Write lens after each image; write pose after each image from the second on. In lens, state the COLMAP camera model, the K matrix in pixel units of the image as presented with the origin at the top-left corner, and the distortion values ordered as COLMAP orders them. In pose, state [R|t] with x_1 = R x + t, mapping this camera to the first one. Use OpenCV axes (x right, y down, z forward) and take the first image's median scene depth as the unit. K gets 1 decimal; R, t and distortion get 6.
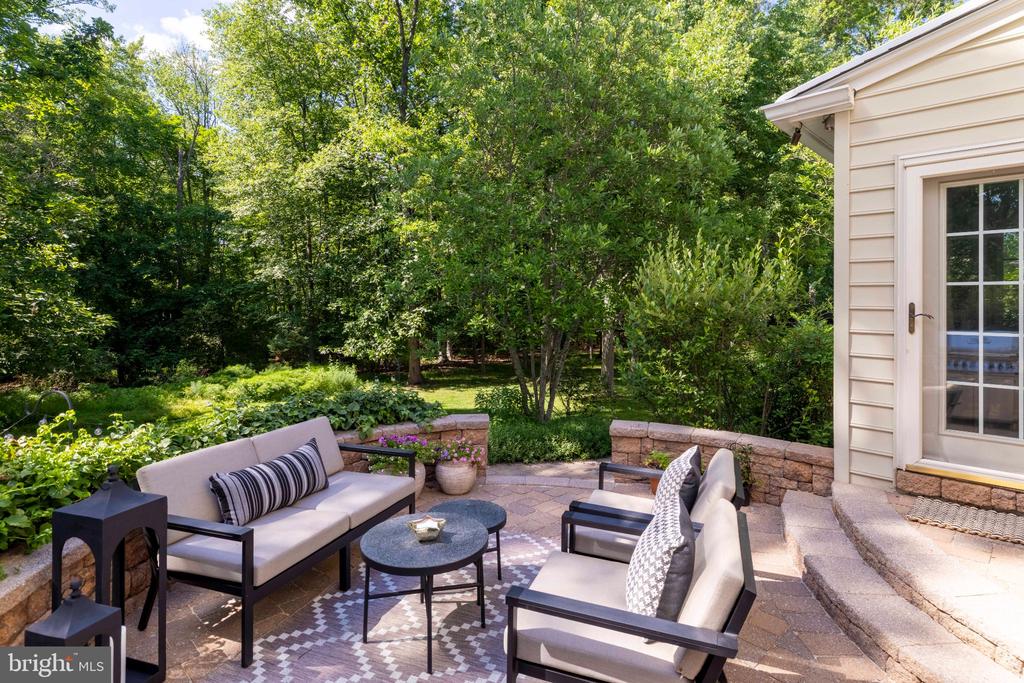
lens RADIAL K [[505.4, 0, 513.0], [0, 505.4, 340.1], [0, 0, 1]] dist [-0.002399, 0.000550]
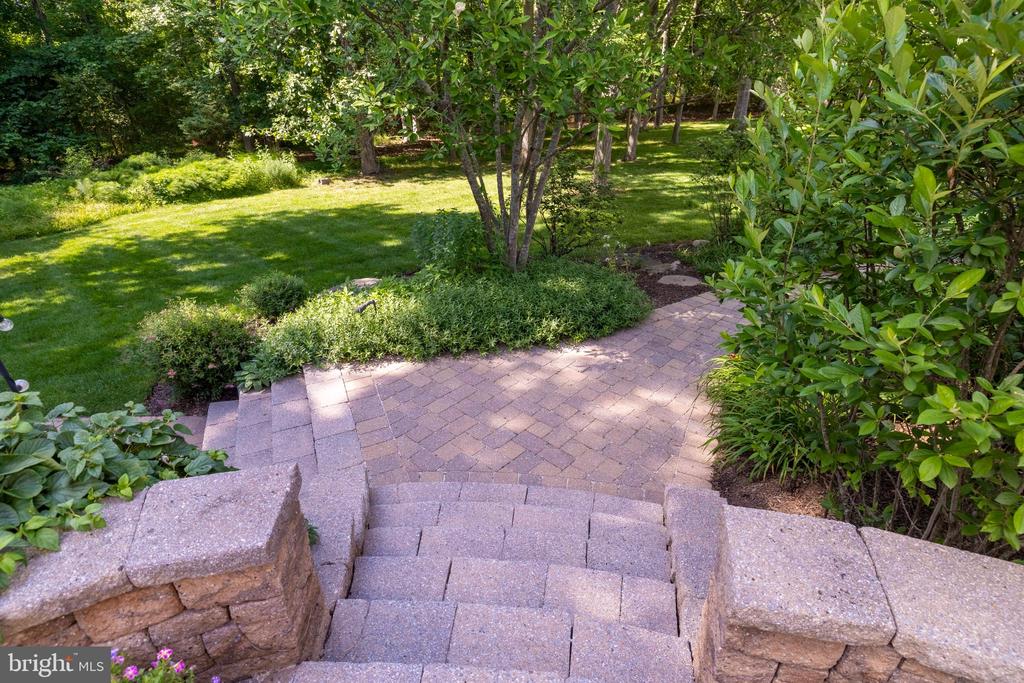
lens RADIAL K [[505.4, 0, 501.7], [0, 505.4, 344.0], [0, 0, 1]] dist [-0.002399, 0.000550]
pose [[0.999875, -0.012681, 0.009405, 0.012918], [0.007572, 0.907901, 0.419116, -0.007660], [-0.013853, -0.418992, 0.907884, 0.139869]]
